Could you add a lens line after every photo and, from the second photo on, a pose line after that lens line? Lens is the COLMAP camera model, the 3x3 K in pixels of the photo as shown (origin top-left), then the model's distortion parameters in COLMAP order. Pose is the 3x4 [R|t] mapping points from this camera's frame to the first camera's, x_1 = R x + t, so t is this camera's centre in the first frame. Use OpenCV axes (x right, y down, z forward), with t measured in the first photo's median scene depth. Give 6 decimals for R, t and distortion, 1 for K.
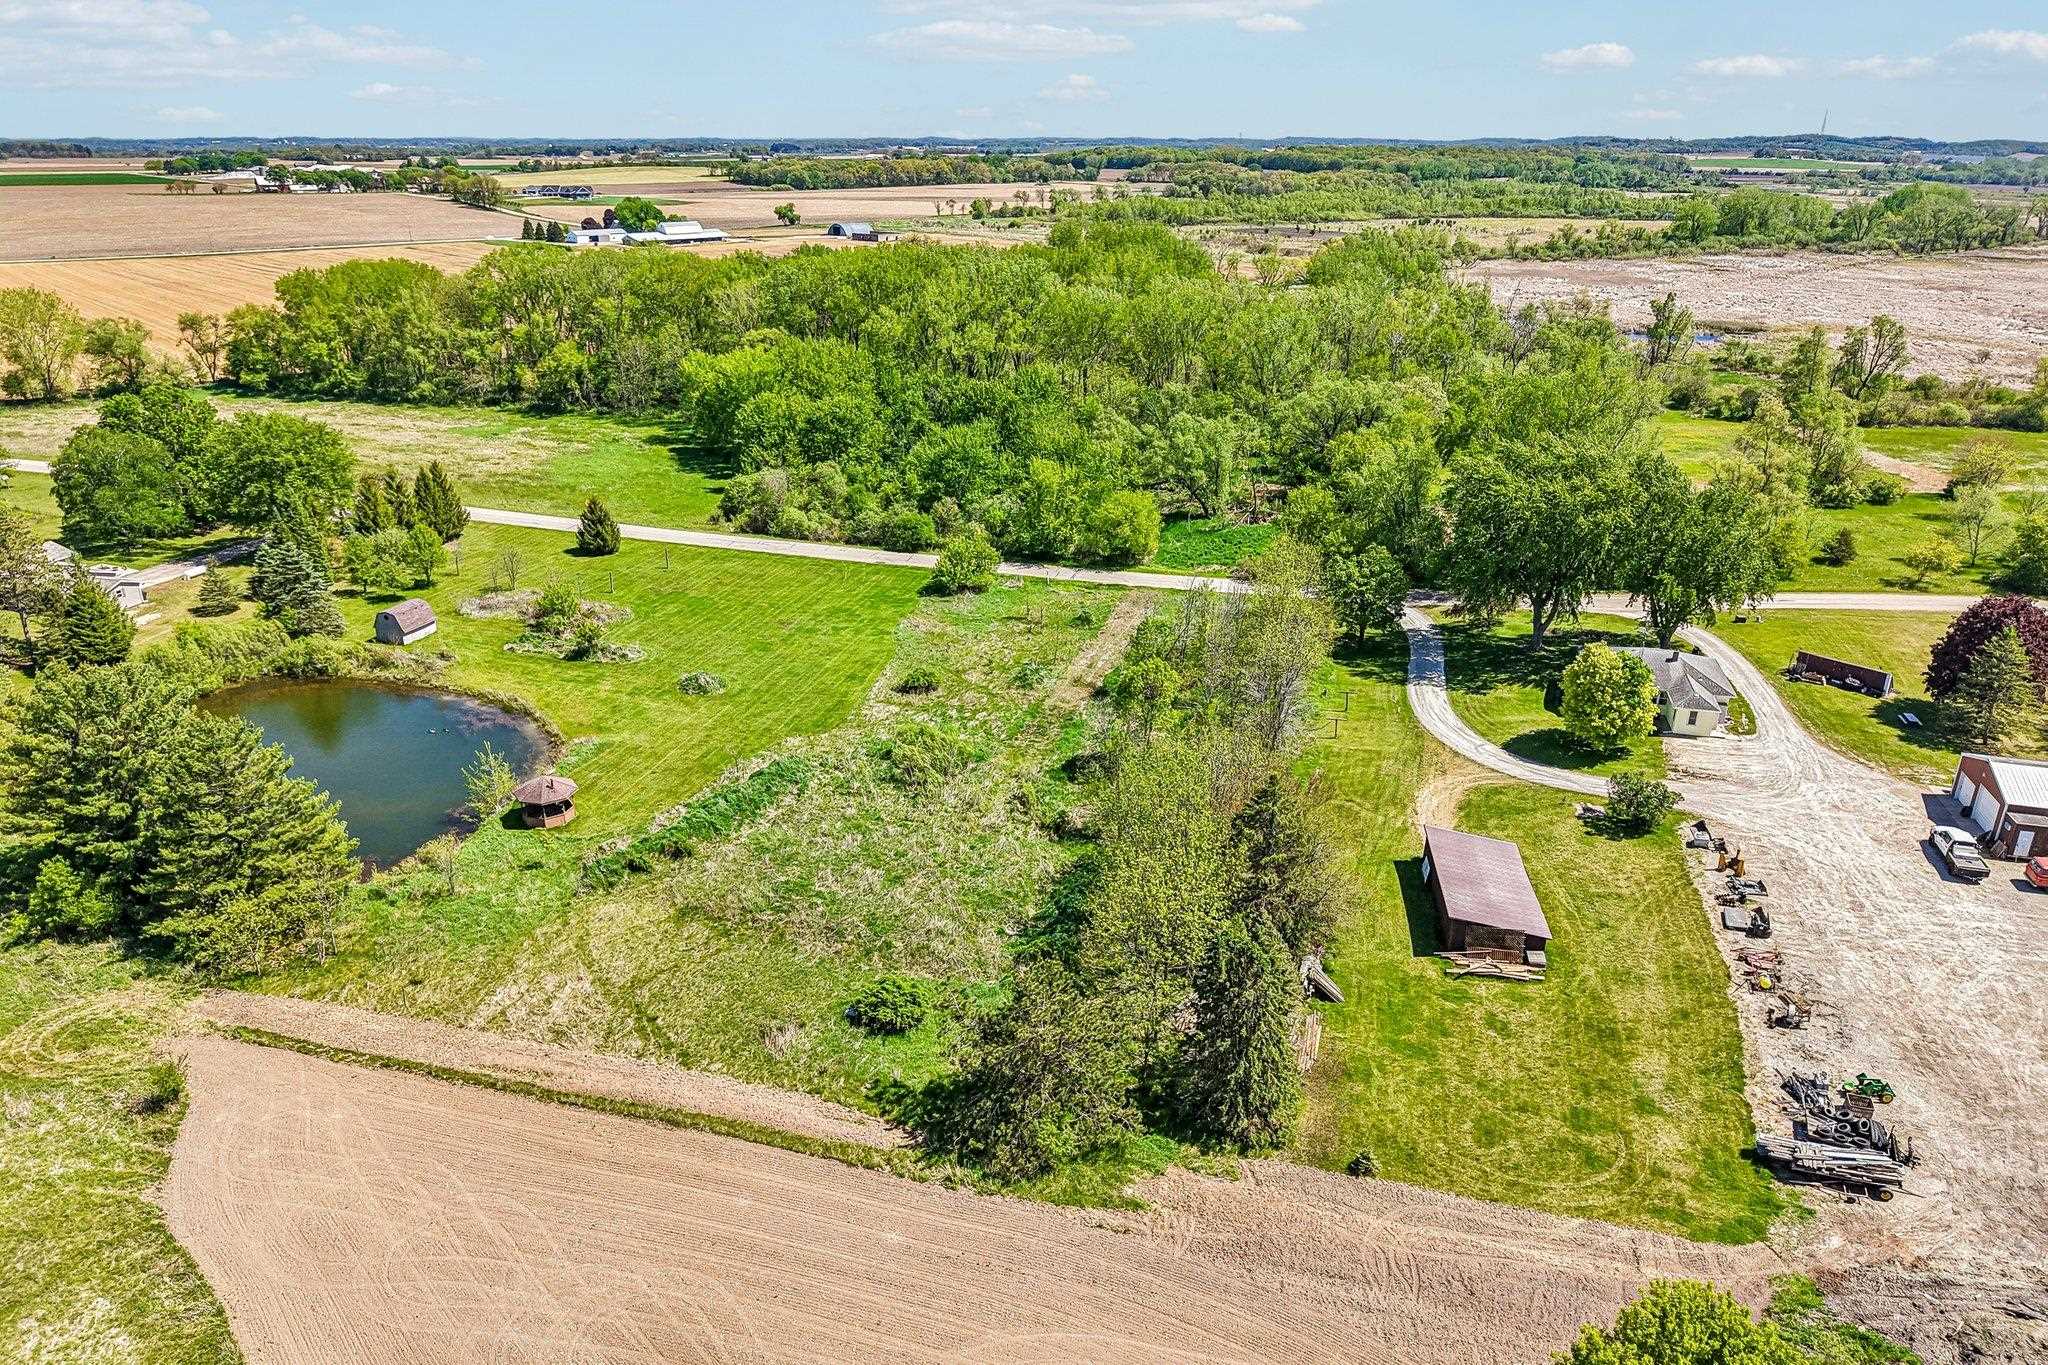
lens RADIAL K [[1378.1, 0, 1036.6], [0, 1378.1, 675.5], [0, 0, 1]] dist [0.020766, -0.020615]
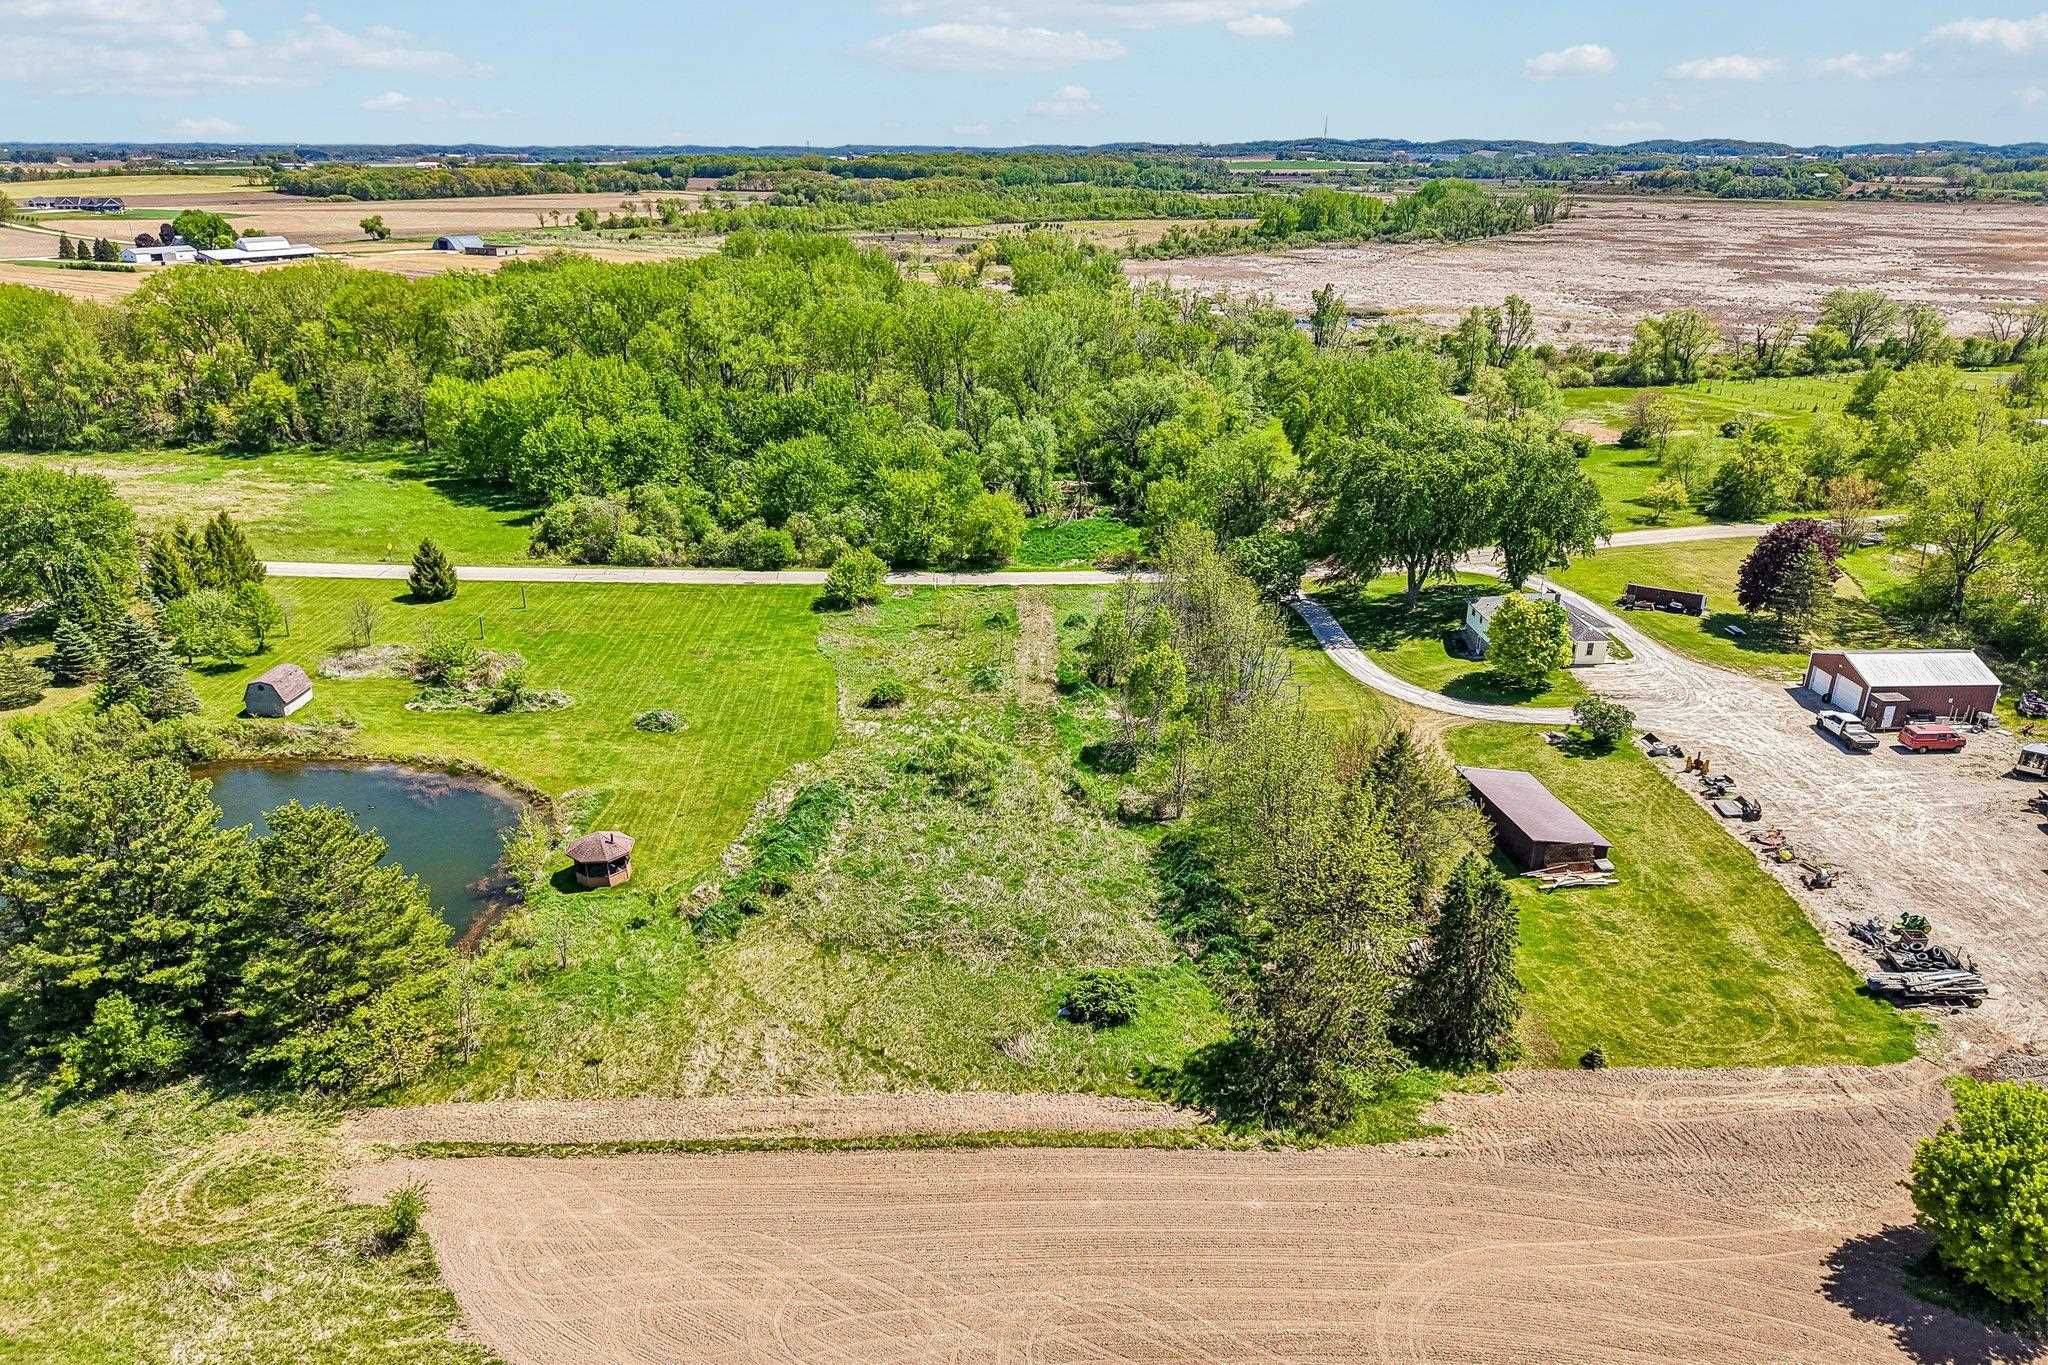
lens RADIAL K [[1378.1, 0, 1034.8], [0, 1378.1, 679.0], [0, 0, 1]] dist [0.020766, -0.020615]
pose [[0.956810, -0.105809, 0.270774, -0.334707], [0.106172, 0.994258, 0.013353, -0.010408], [-0.270632, 0.015973, 0.962550, 0.028216]]
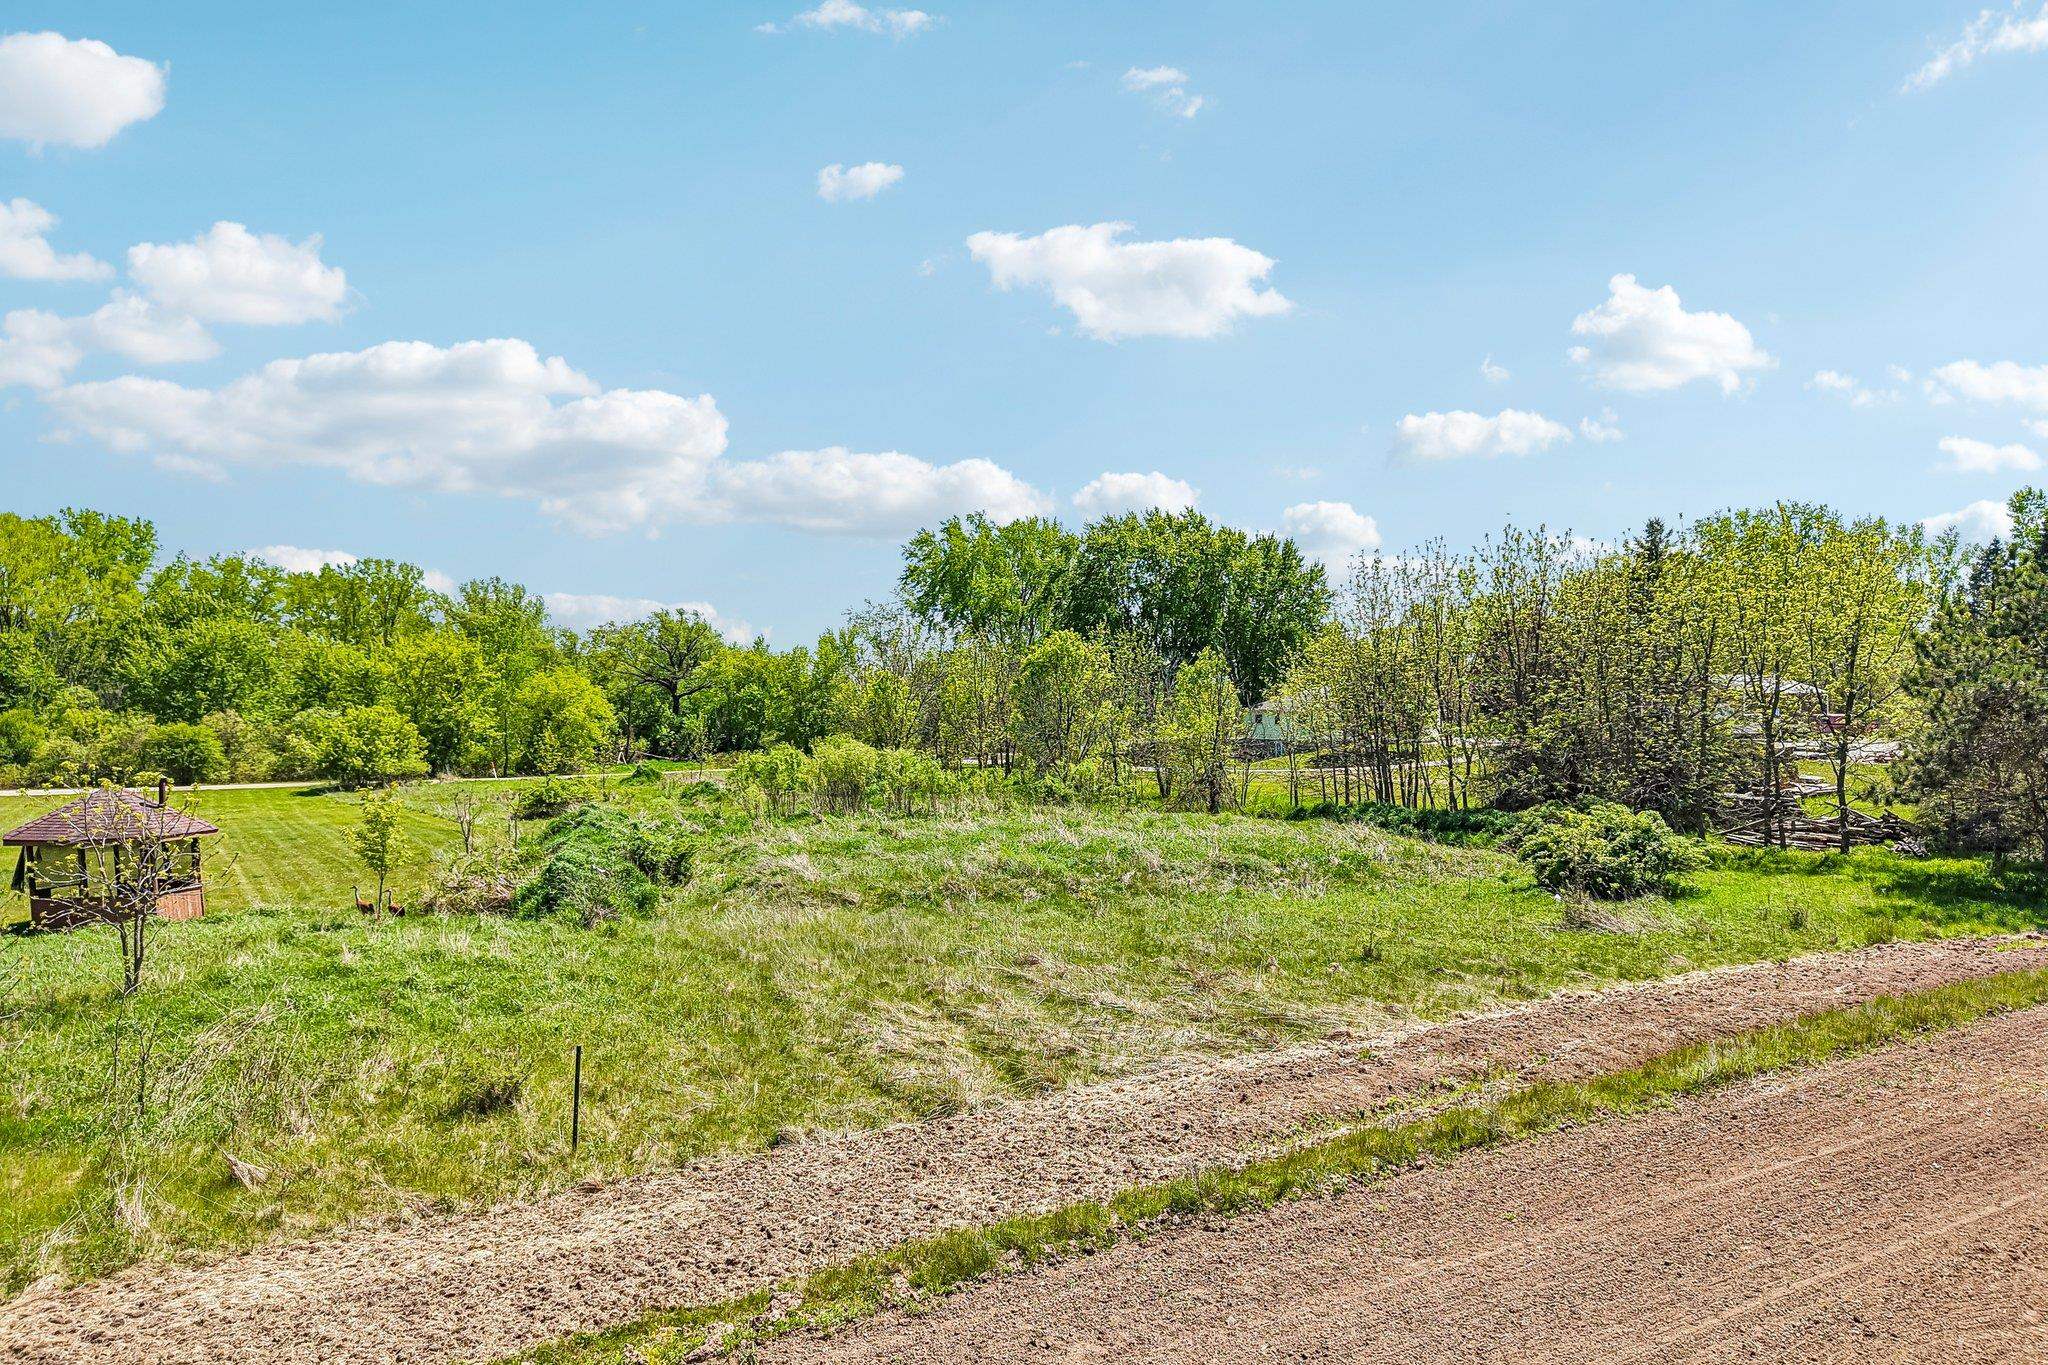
lens RADIAL K [[1378.1, 0, 1032.8], [0, 1378.1, 667.9], [0, 0, 1]] dist [0.020766, -0.020615]
pose [[0.697085, -0.000809, 0.716988, -0.465991], [0.271571, 0.925790, -0.262987, 0.205886], [-0.663568, 0.378037, 0.645574, 0.665555]]
